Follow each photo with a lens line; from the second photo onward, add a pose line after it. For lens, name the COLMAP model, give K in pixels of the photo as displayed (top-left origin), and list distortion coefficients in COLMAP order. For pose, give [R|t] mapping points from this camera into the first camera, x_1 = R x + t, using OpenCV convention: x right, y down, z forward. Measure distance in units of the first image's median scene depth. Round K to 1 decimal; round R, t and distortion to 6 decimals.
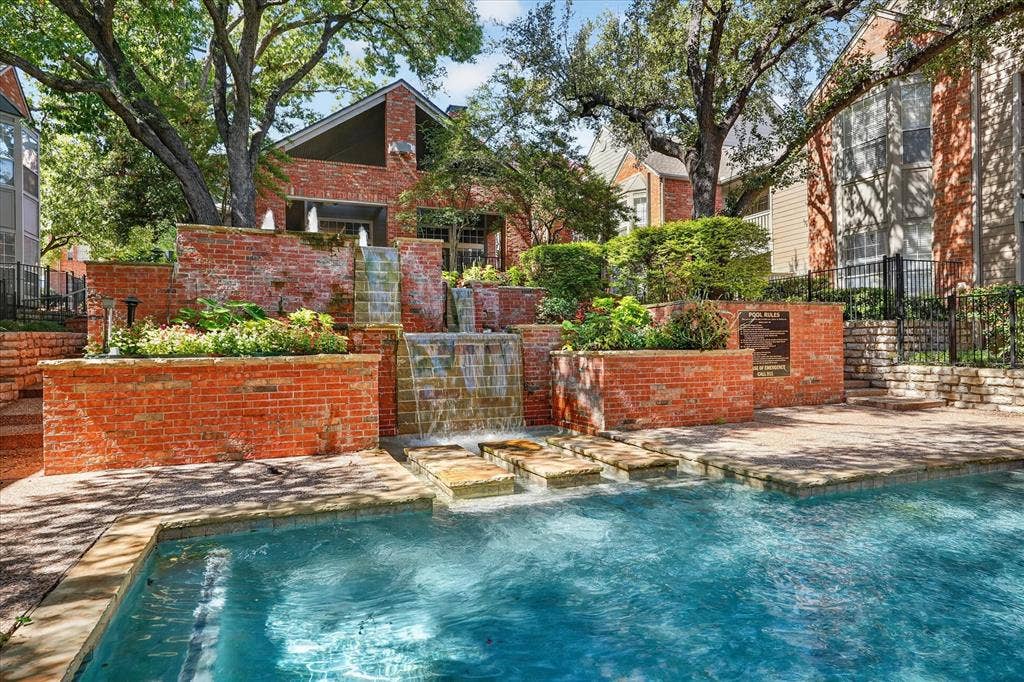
lens RADIAL K [[600.3, 0, 511.5], [0, 600.3, 339.7], [0, 0, 1]] dist [-0.000060, 0.000159]
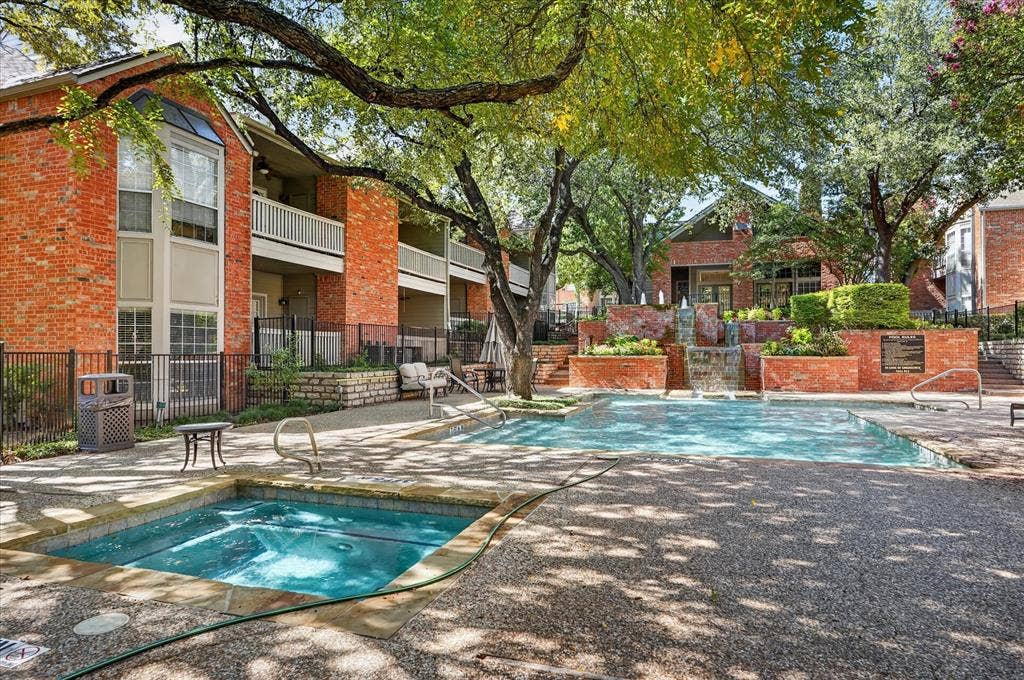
lens RADIAL K [[600.3, 0, 512.4], [0, 600.3, 340.6], [0, 0, 1]] dist [-0.000060, 0.000159]
pose [[0.756897, -0.001767, -0.653532, 0.791812], [-0.003869, 0.999967, -0.007183, -0.016980], [0.653523, 0.007965, 0.756865, -1.174900]]
